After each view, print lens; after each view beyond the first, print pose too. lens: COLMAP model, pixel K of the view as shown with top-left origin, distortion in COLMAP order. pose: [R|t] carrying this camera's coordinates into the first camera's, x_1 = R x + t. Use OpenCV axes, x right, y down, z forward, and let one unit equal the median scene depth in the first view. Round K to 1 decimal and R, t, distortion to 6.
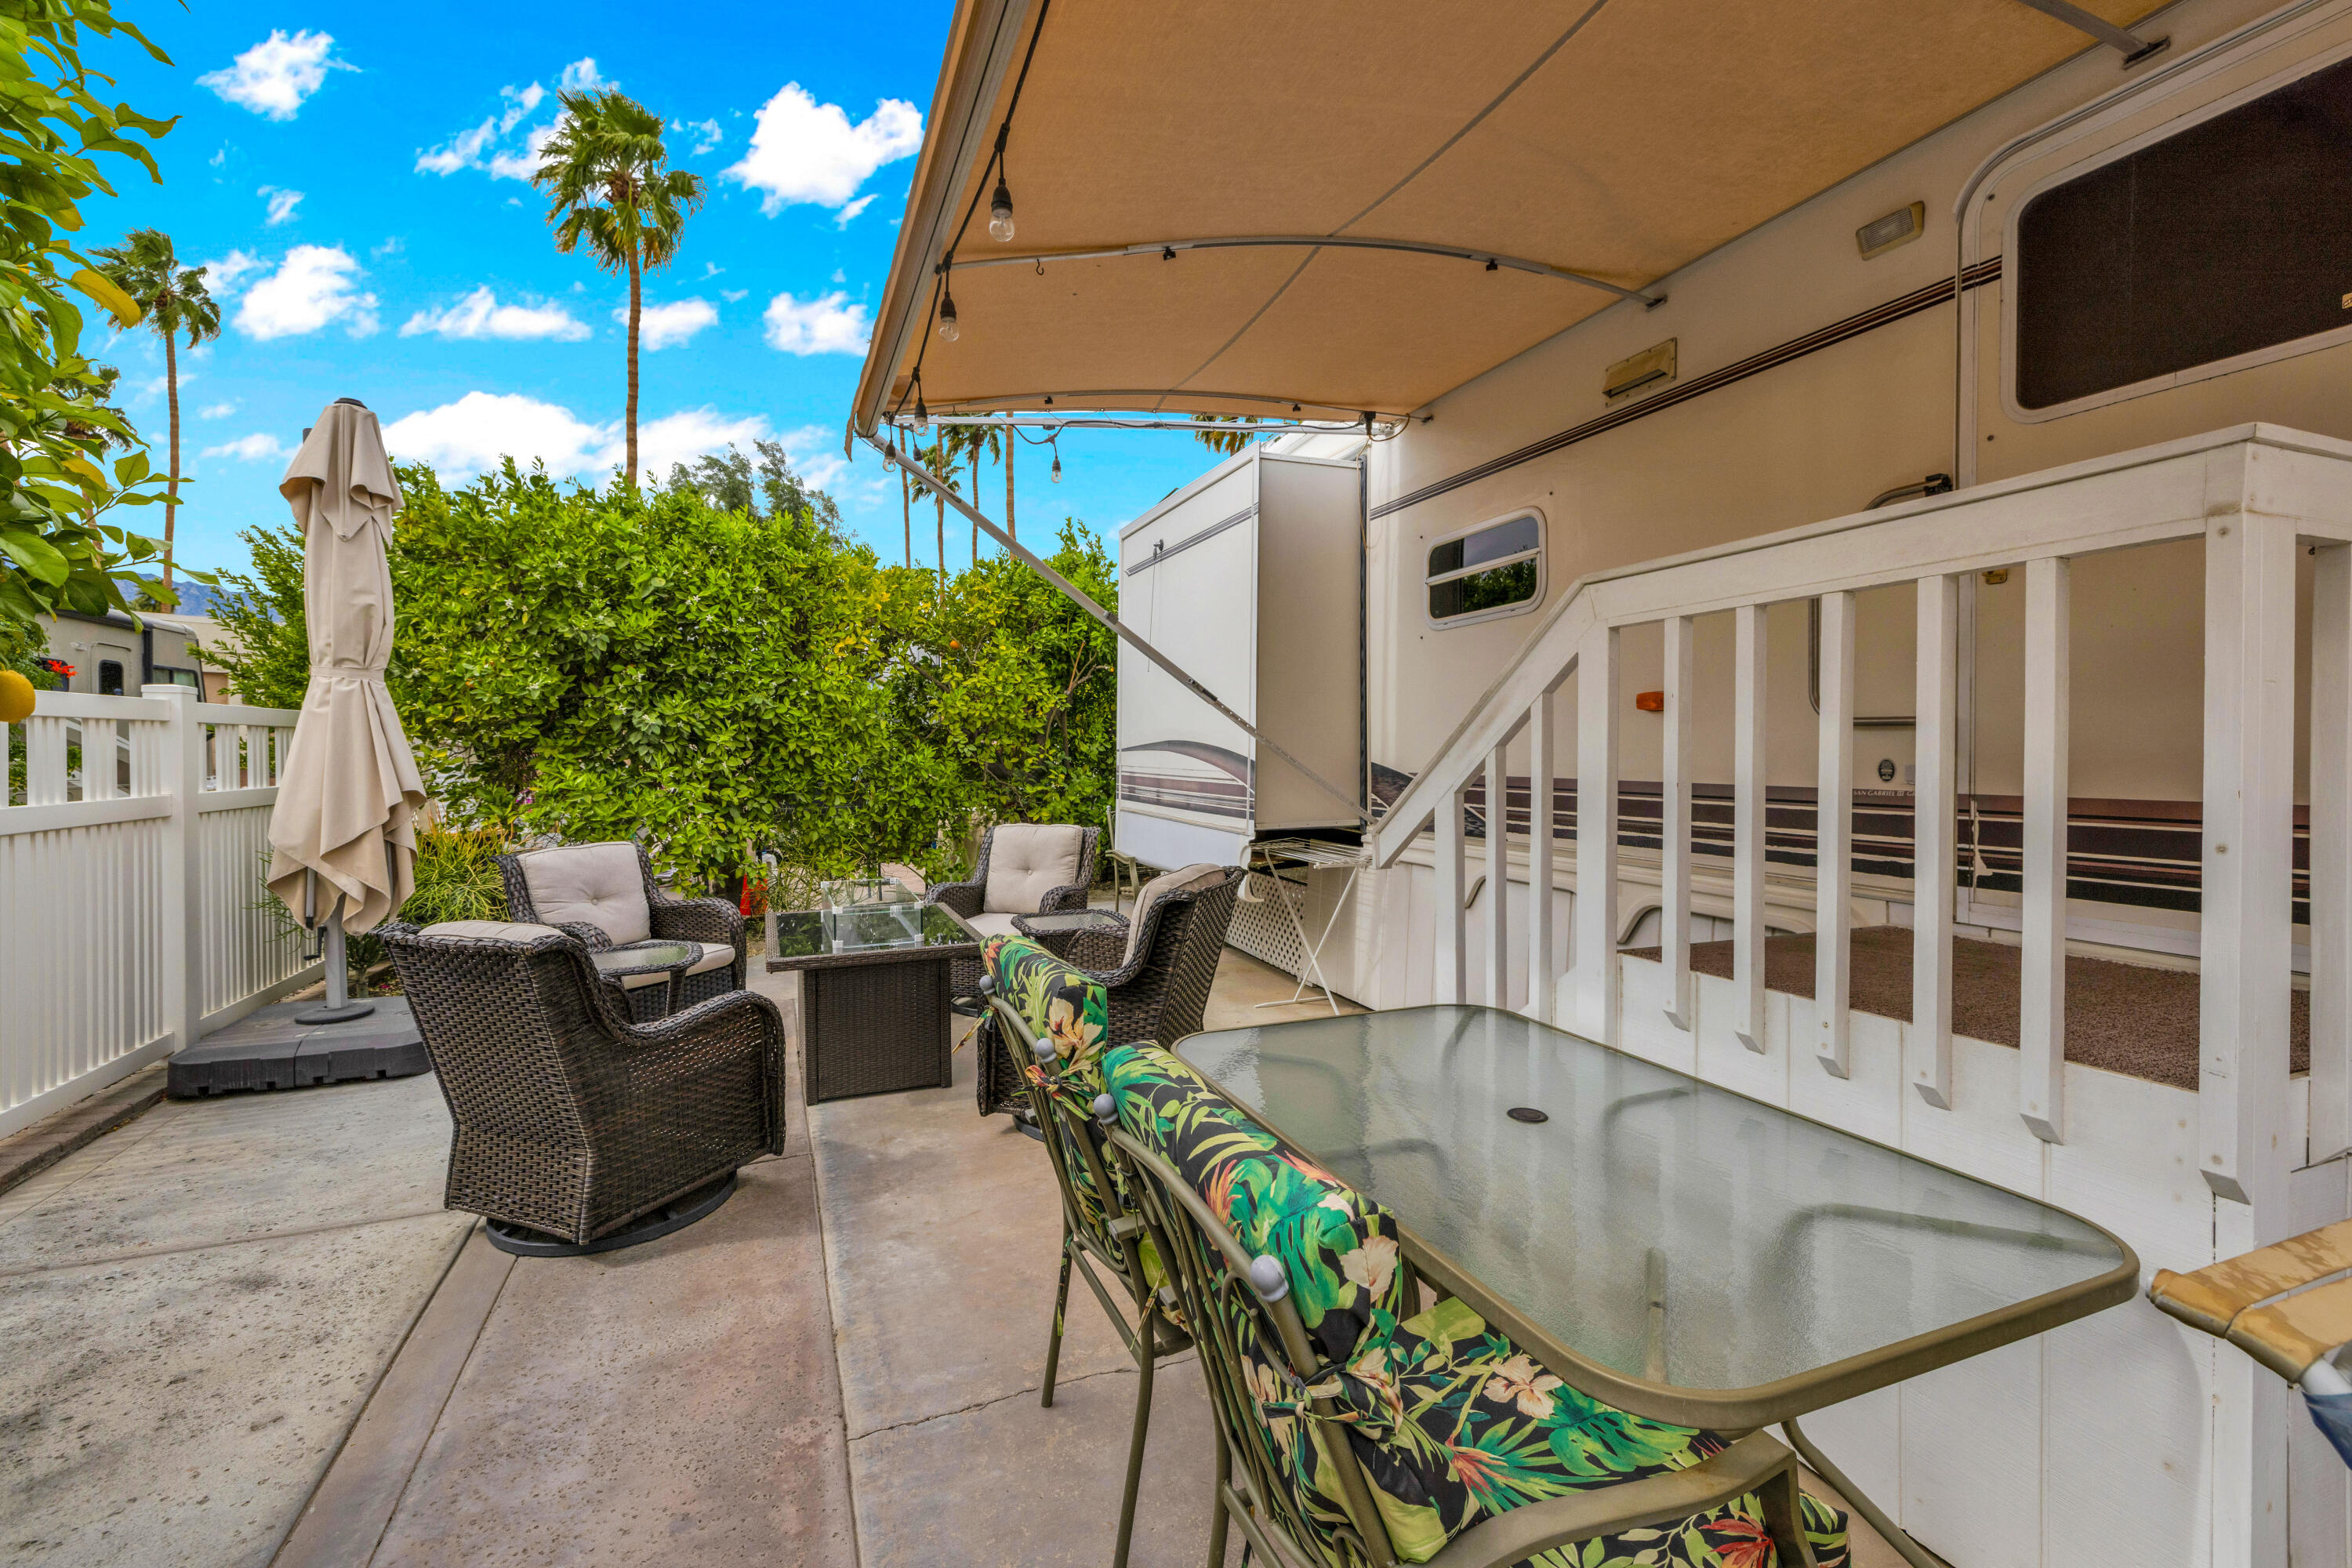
lens RADIAL K [[1004.6, 0, 1165.4], [0, 1004.6, 772.9], [0, 0, 1]] dist [0.002673, 0.000368]
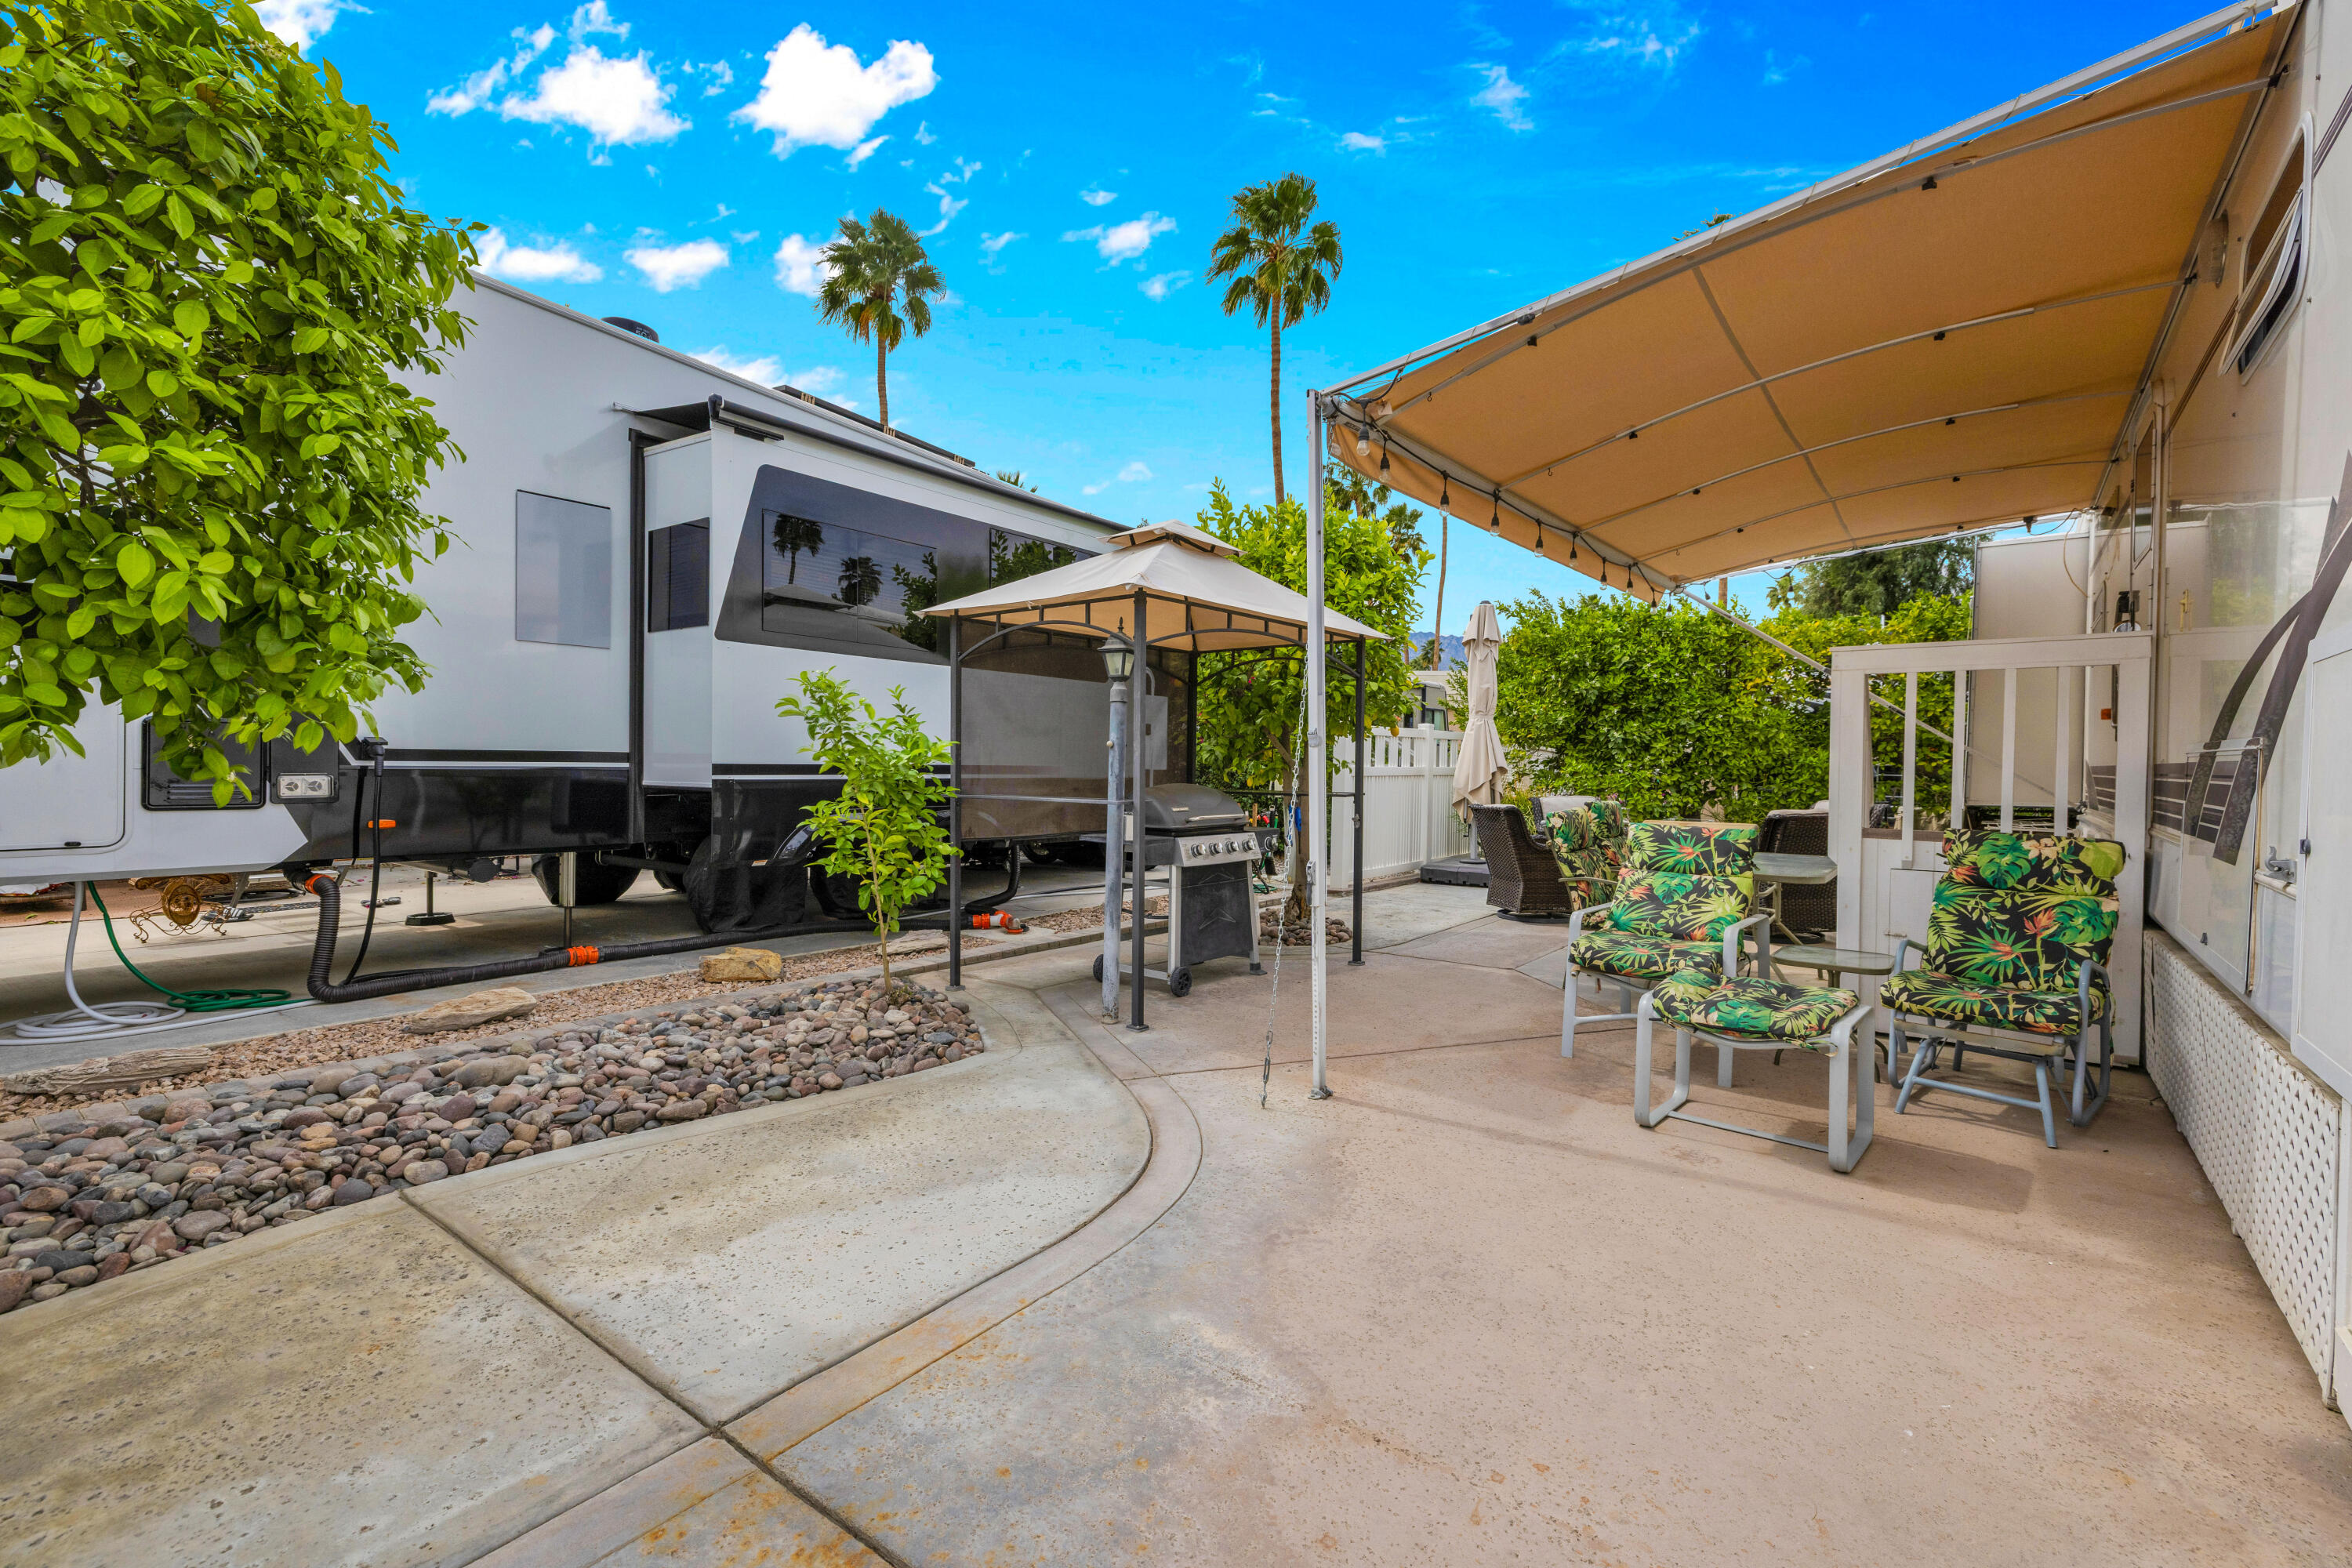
lens RADIAL K [[1033.8, 0, 1159.5], [0, 1033.8, 777.7], [0, 0, 1]] dist [0.003213, 0.000517]
pose [[0.504680, 0.023185, -0.862995, 0.680560], [-0.033970, 0.999398, 0.006984, 0.039706], [0.862638, 0.025791, 0.505164, -0.657934]]
